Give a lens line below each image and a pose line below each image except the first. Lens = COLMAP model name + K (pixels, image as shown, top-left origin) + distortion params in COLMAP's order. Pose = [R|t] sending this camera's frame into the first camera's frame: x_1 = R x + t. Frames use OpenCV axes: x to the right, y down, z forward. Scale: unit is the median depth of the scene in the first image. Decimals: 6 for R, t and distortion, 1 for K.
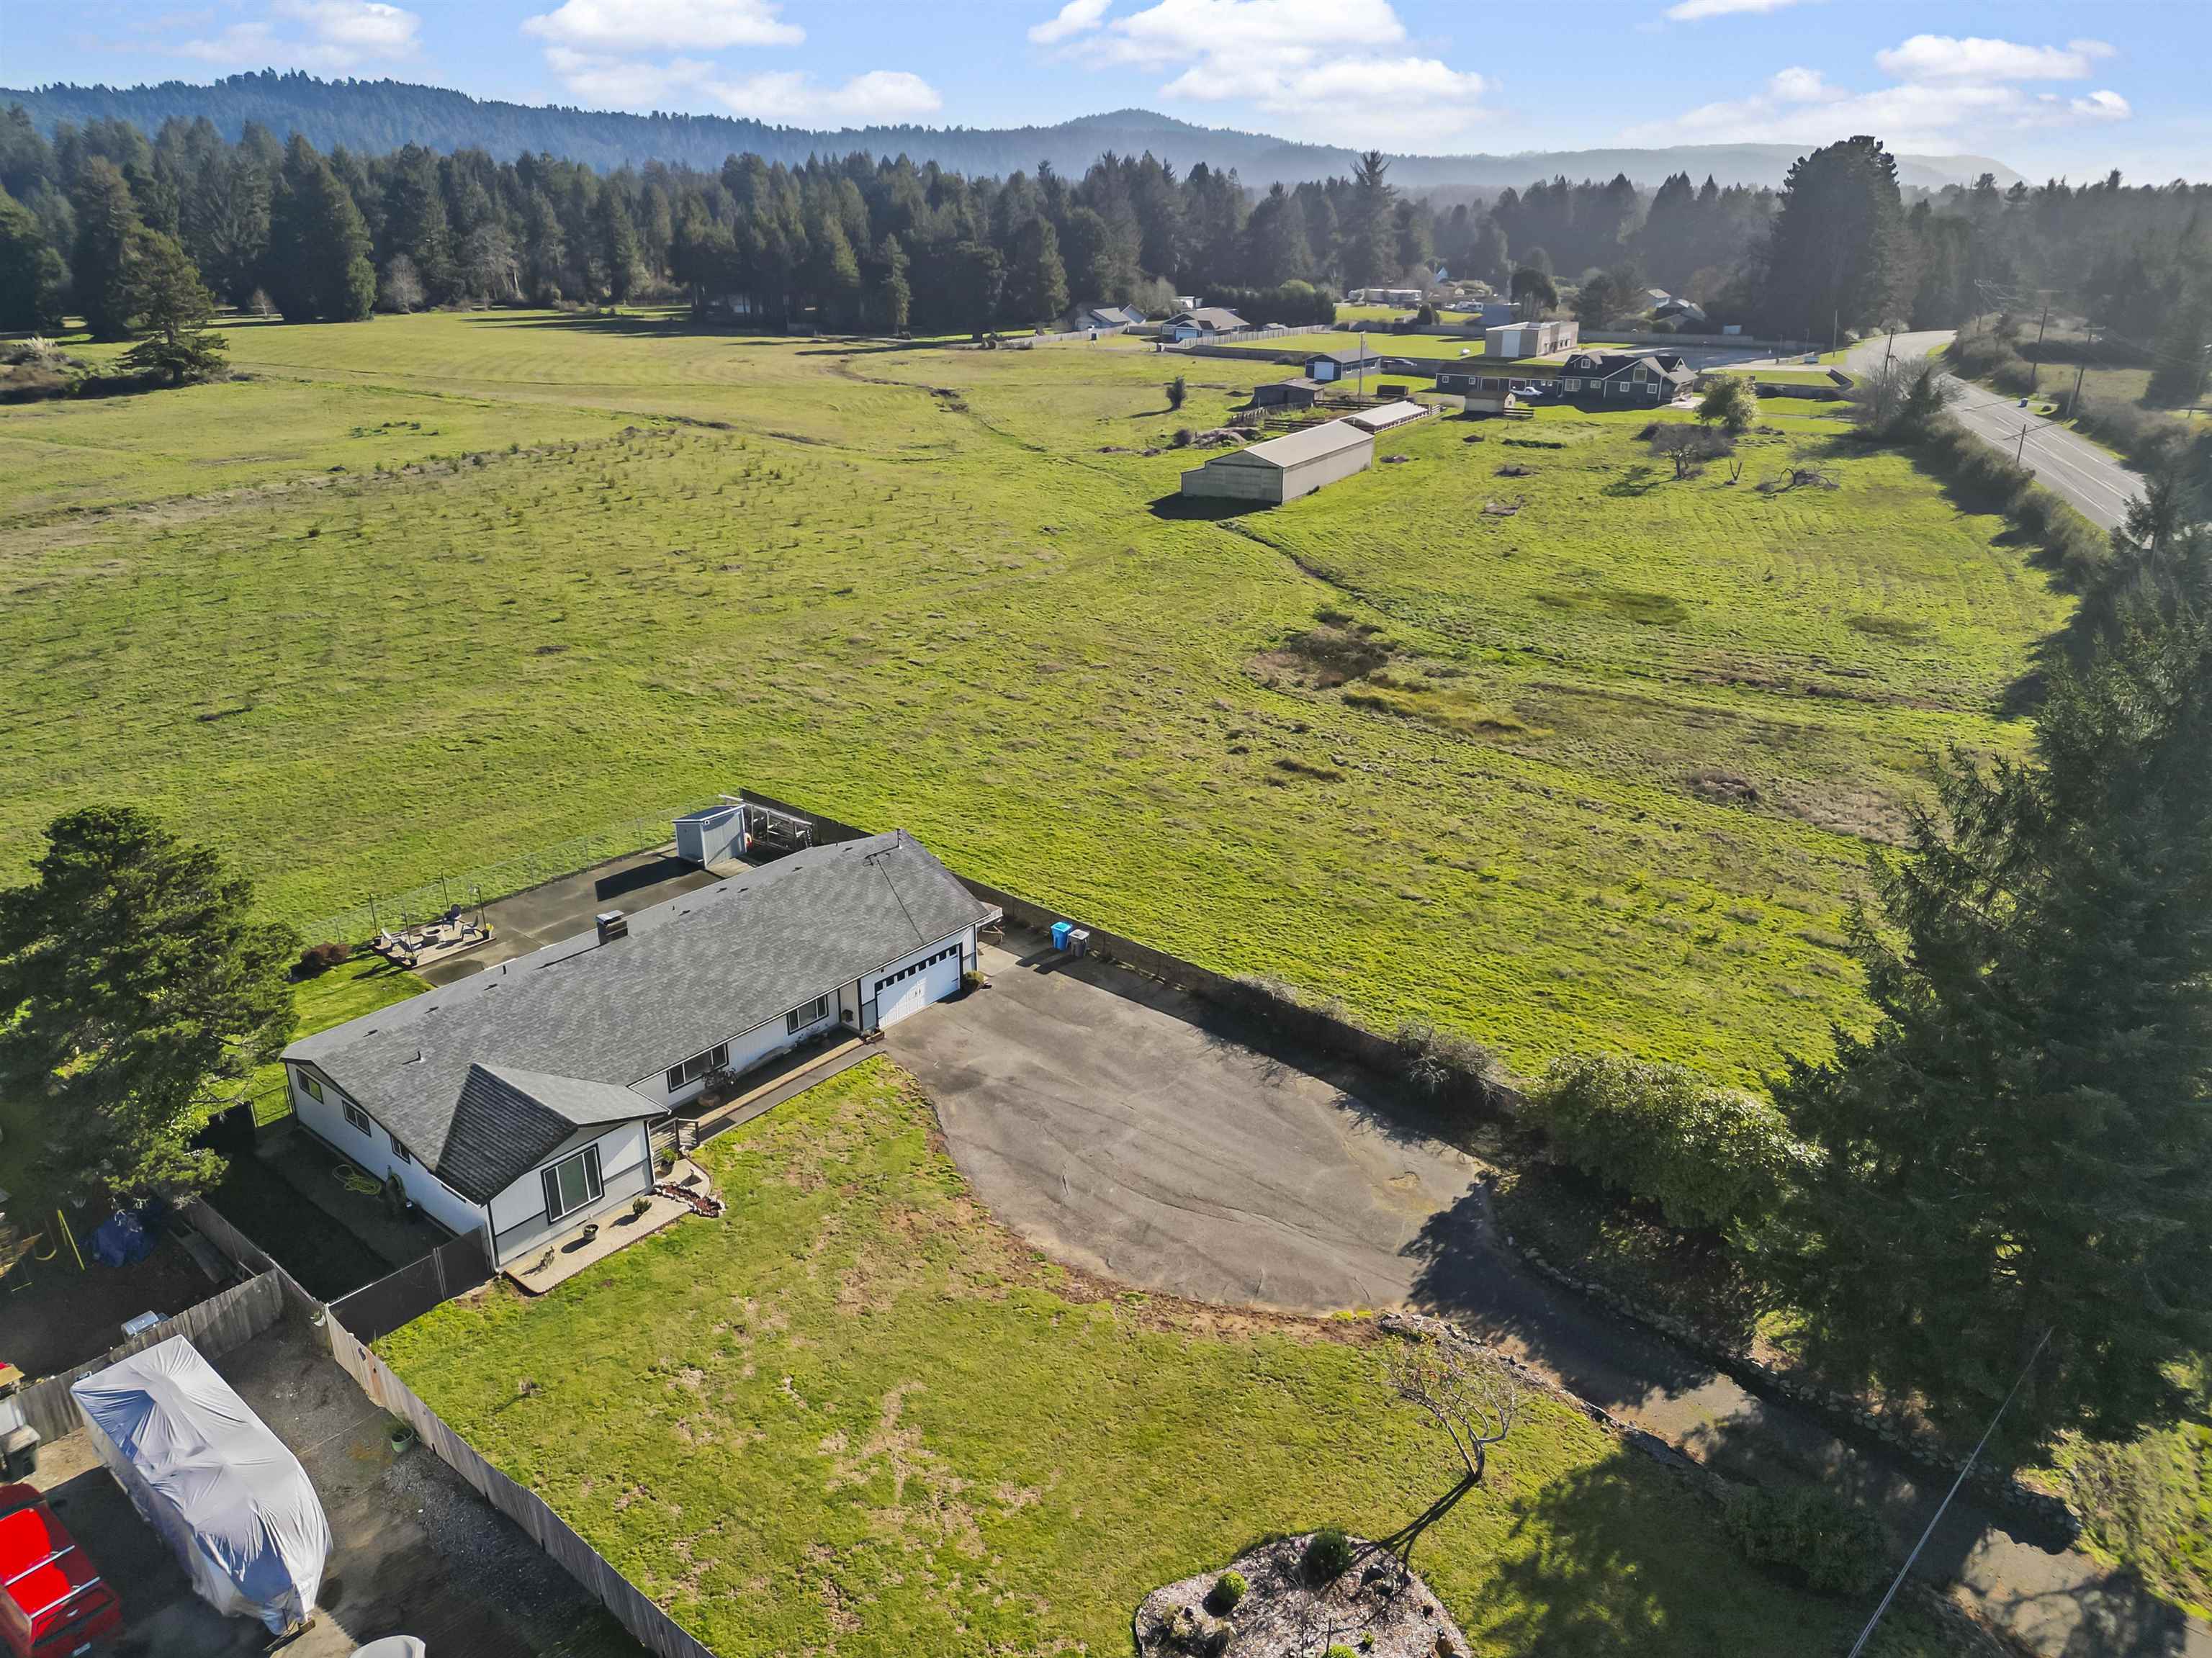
lens RADIAL K [[1566.8, 0, 1106.0], [0, 1566.8, 829.0], [0, 0, 1]] dist [0.083710, -0.083968]
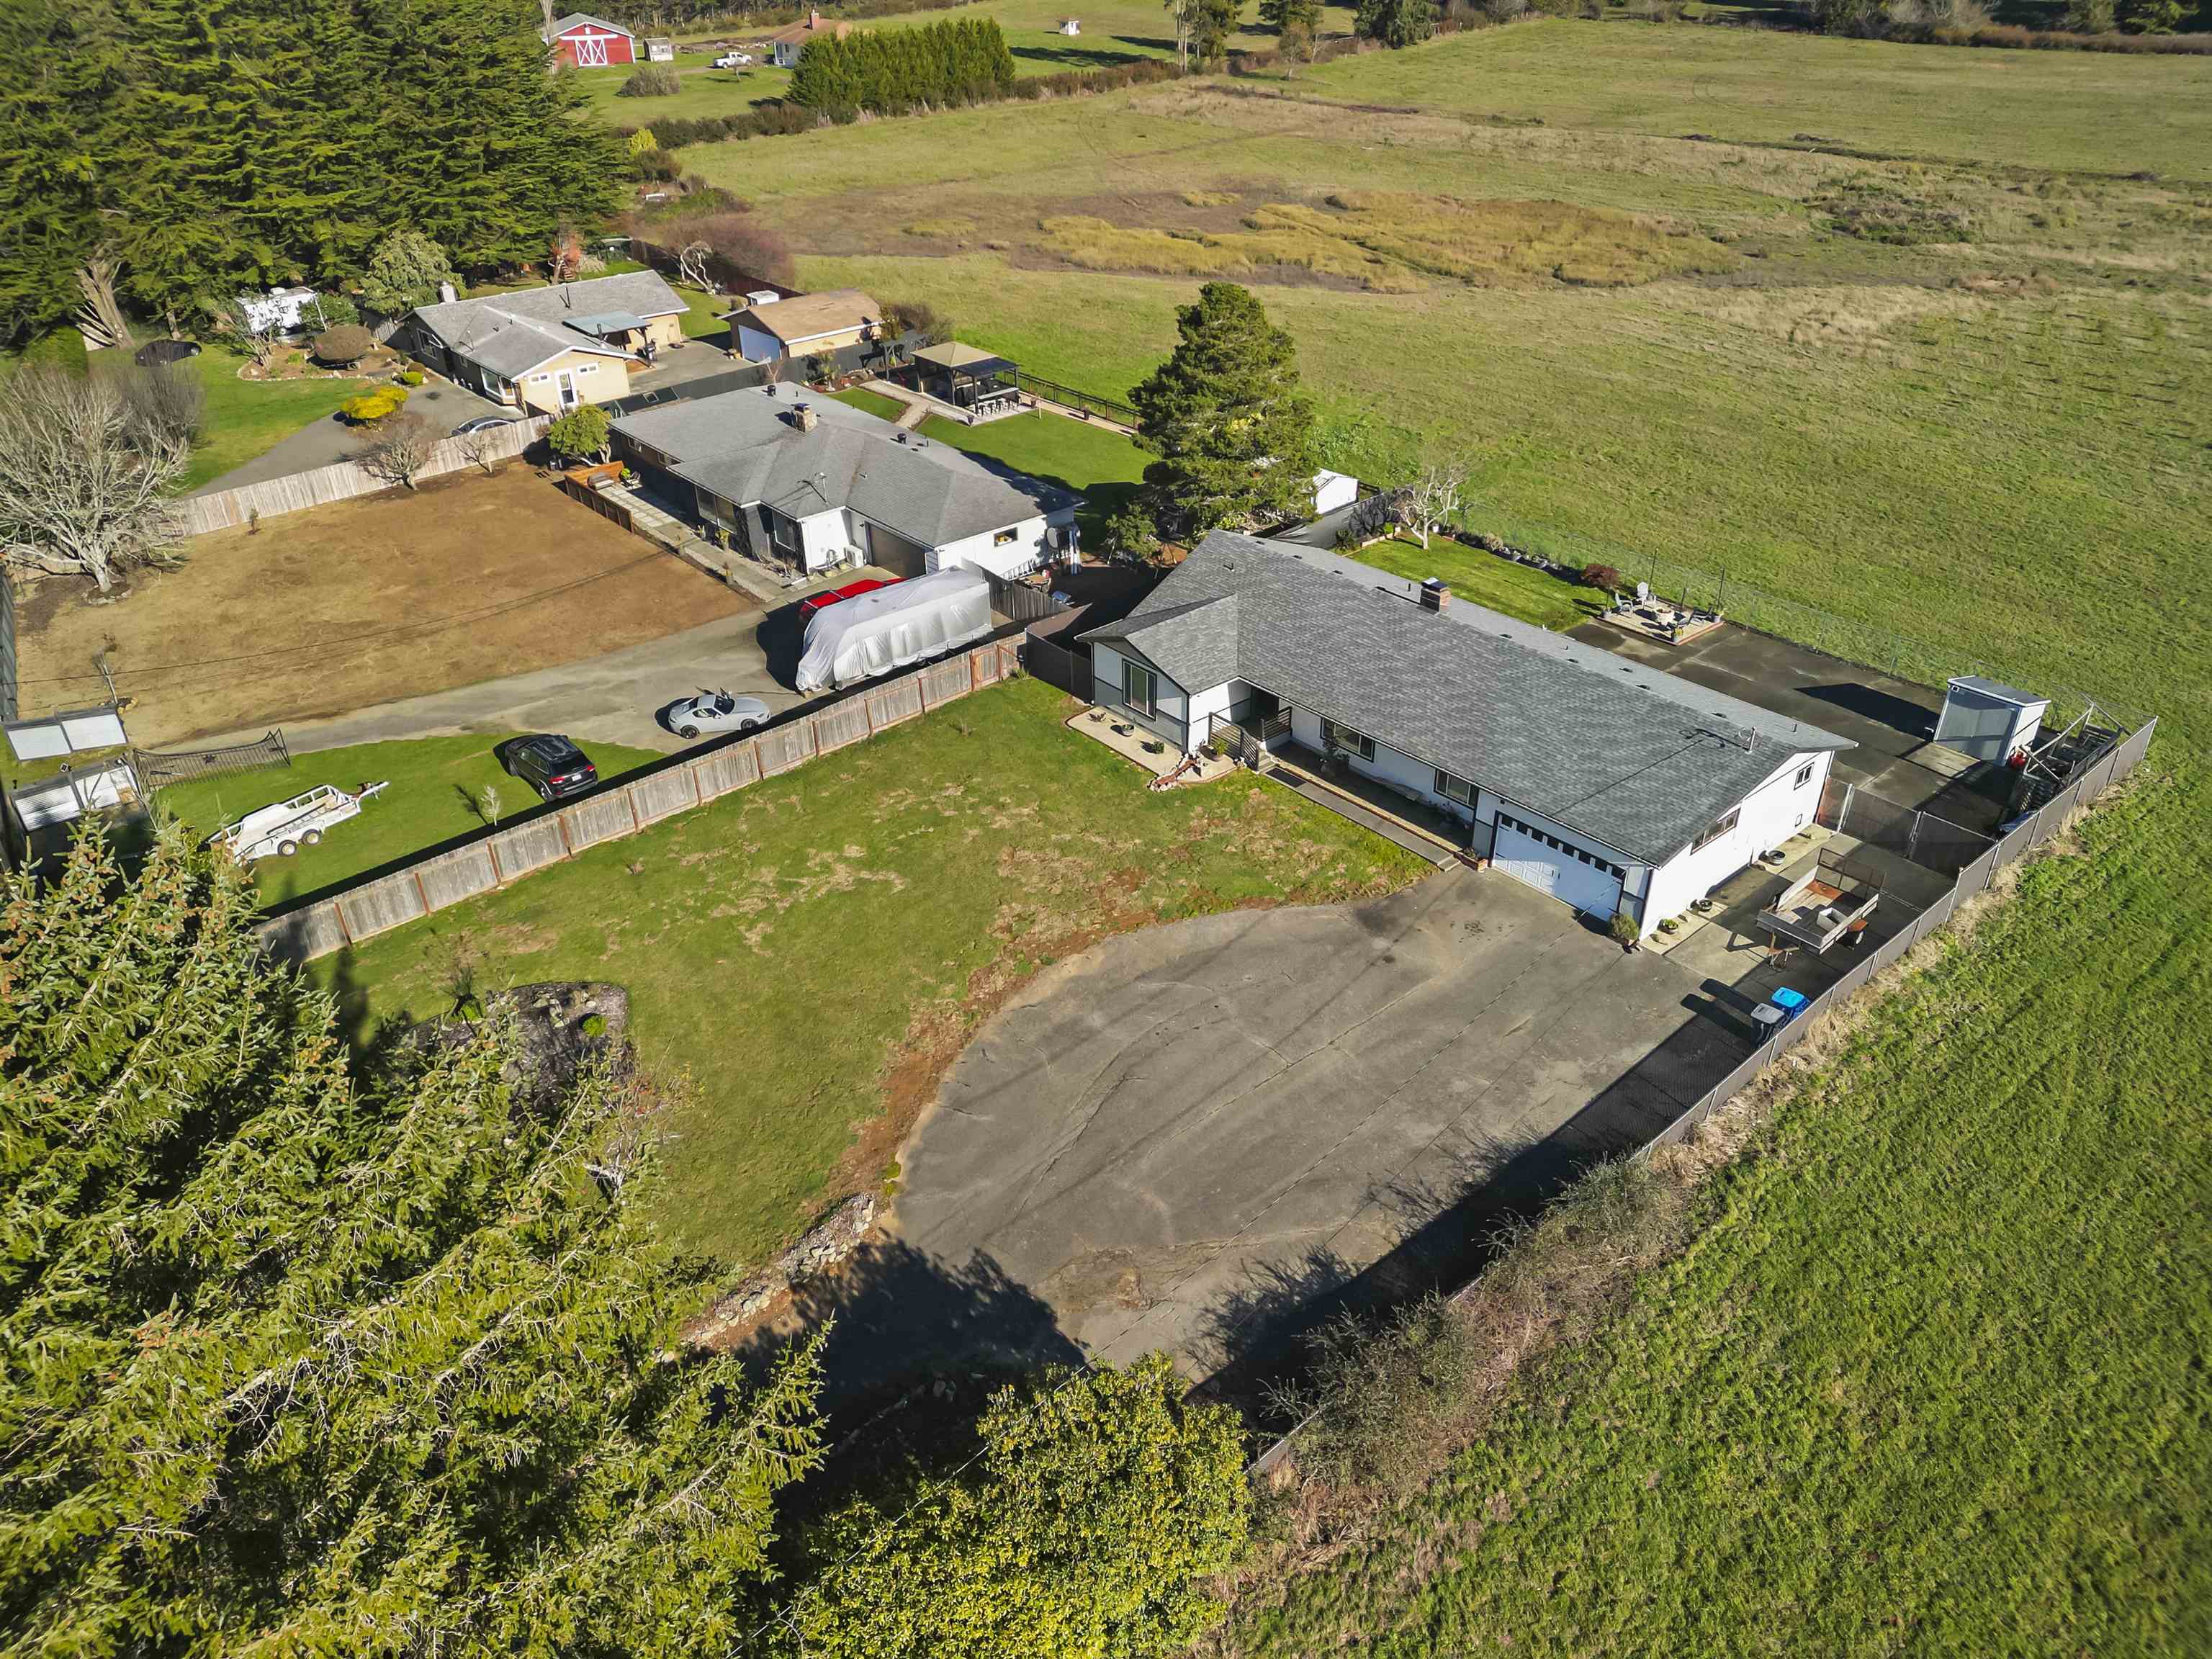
lens RADIAL K [[1566.4, 0, 1081.3], [0, 1566.4, 801.1], [0, 0, 1]] dist [0.077104, -0.078611]
pose [[-0.185064, 0.505144, -0.842959, 0.510674], [-0.345028, 0.769772, 0.537035, -0.238277], [0.920167, 0.390230, 0.031831, 0.663297]]
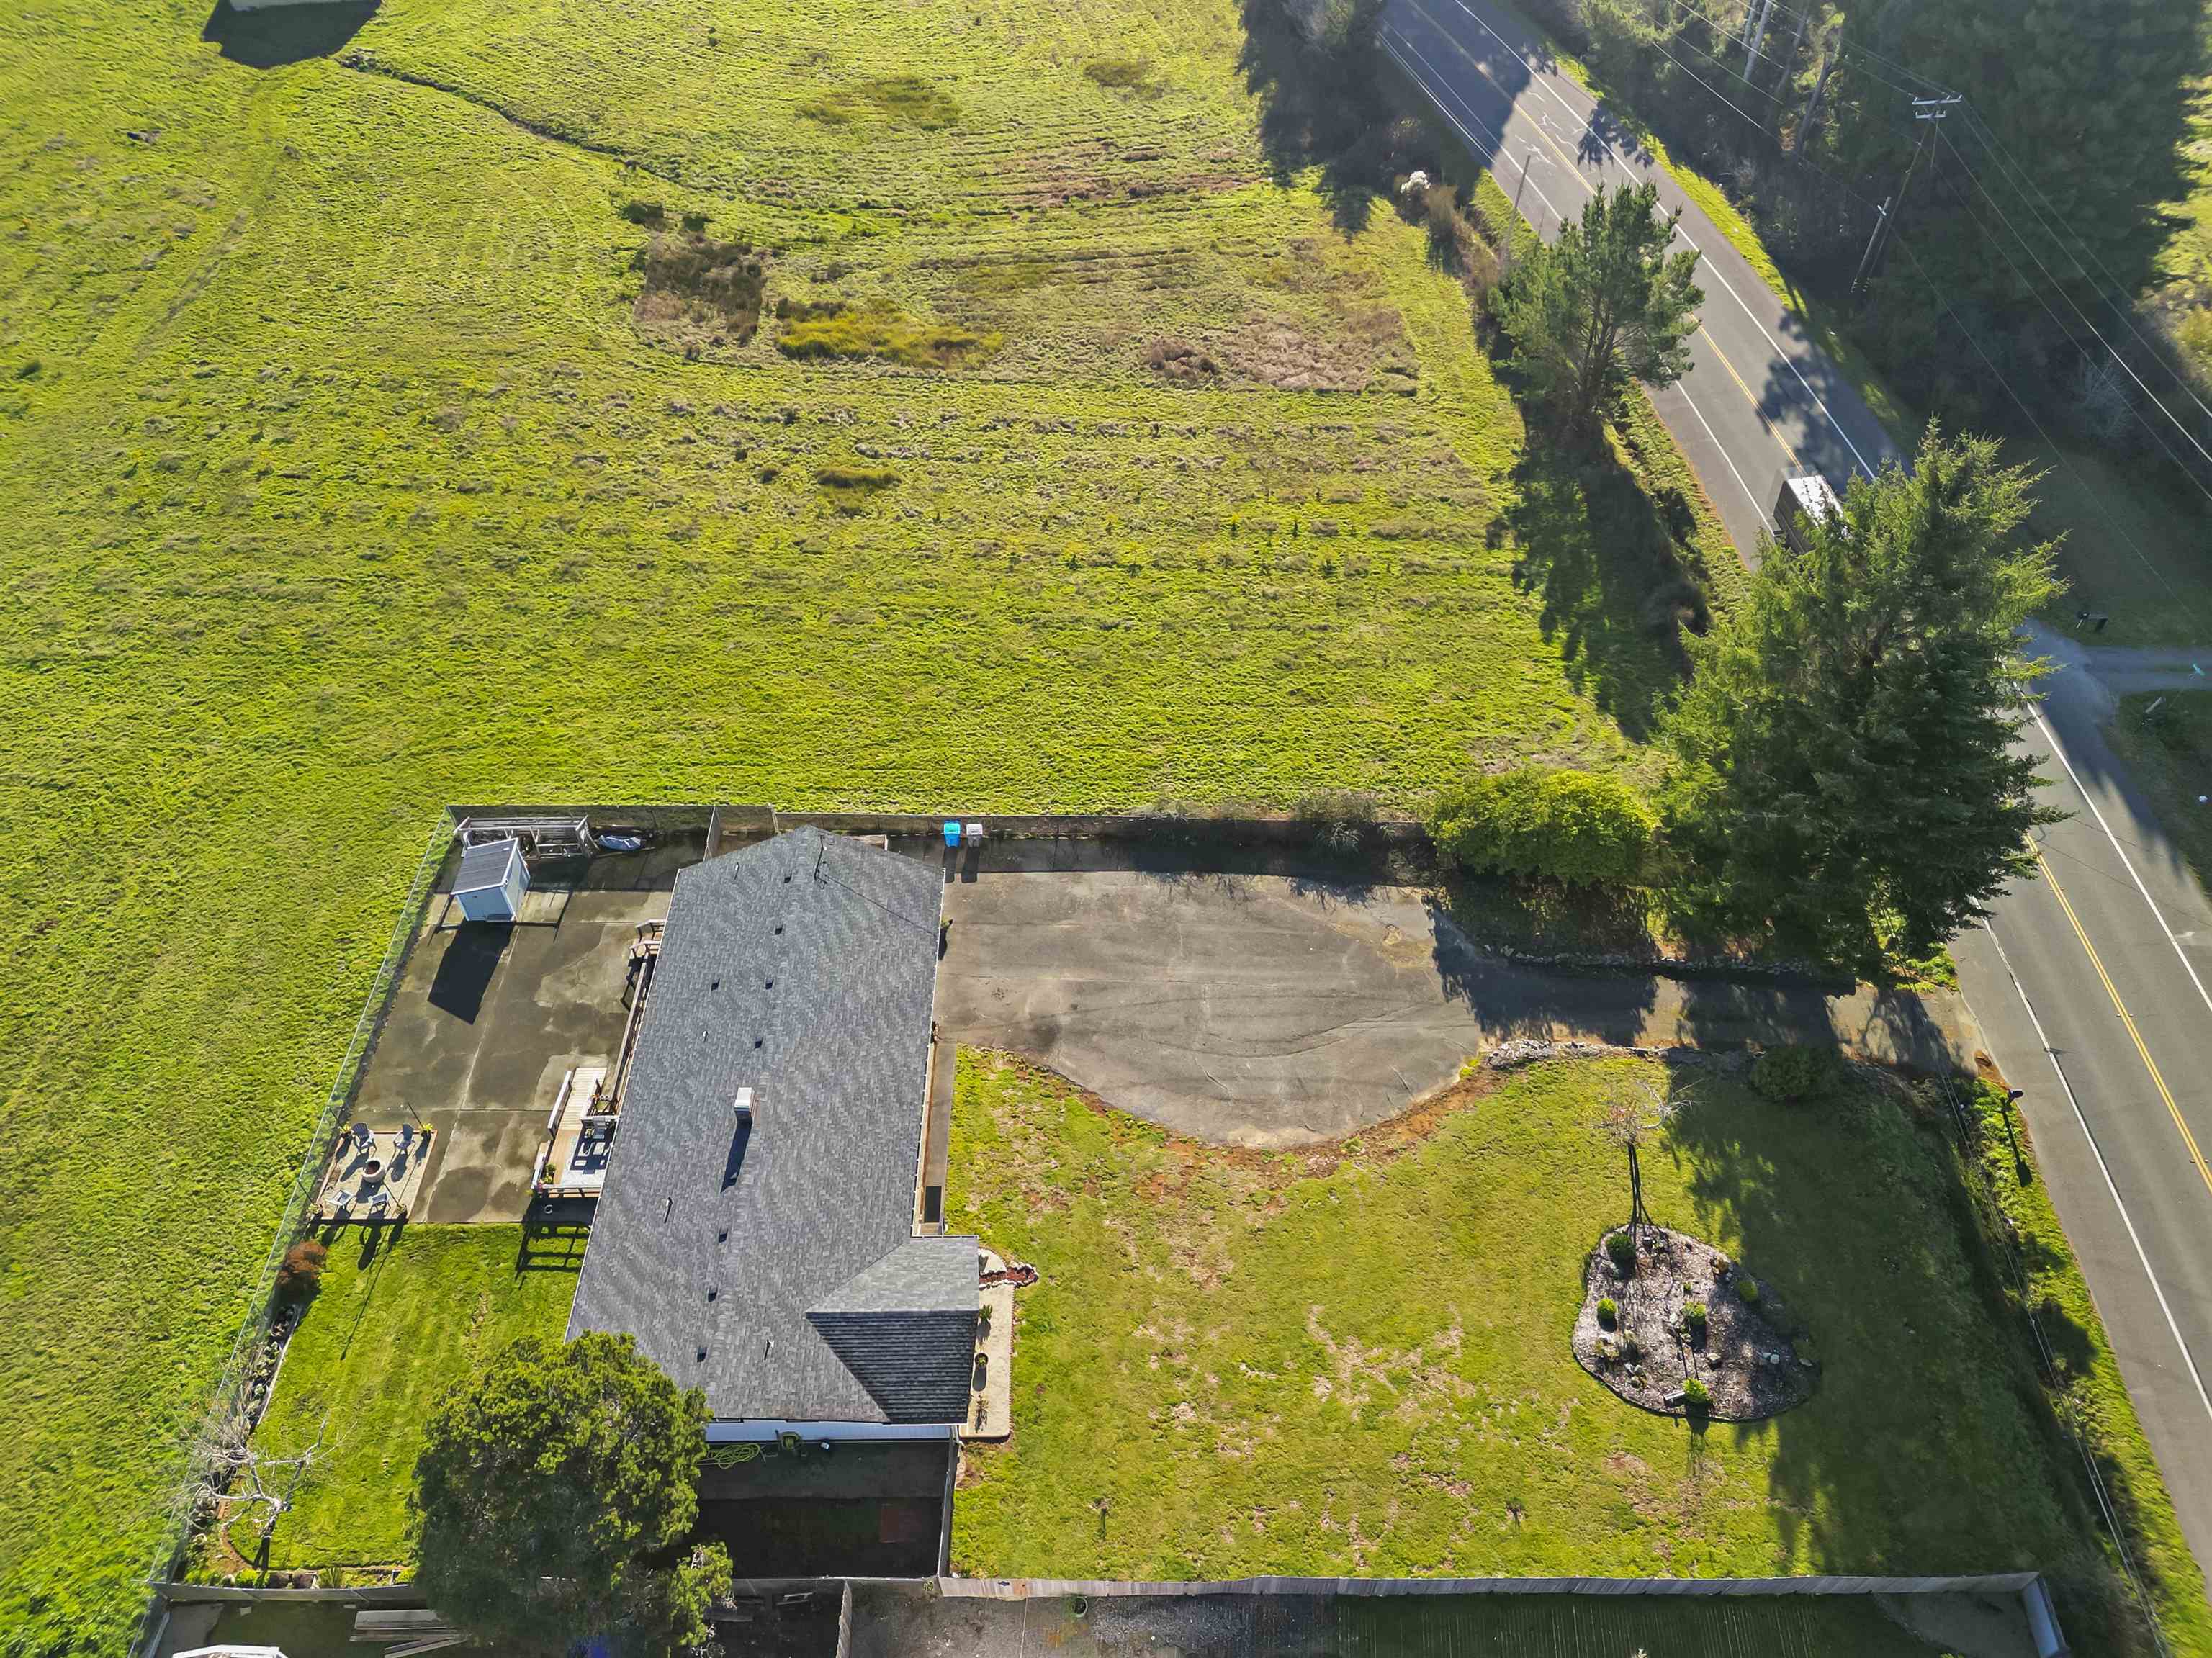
lens RADIAL K [[1566.8, 0, 1106.0], [0, 1566.8, 829.0], [0, 0, 1]] dist [0.083710, -0.083968]
pose [[0.762459, -0.469896, 0.444807, -0.405728], [0.228945, 0.838907, 0.493781, -0.420156], [-0.605178, -0.274652, 0.747212, 0.144976]]
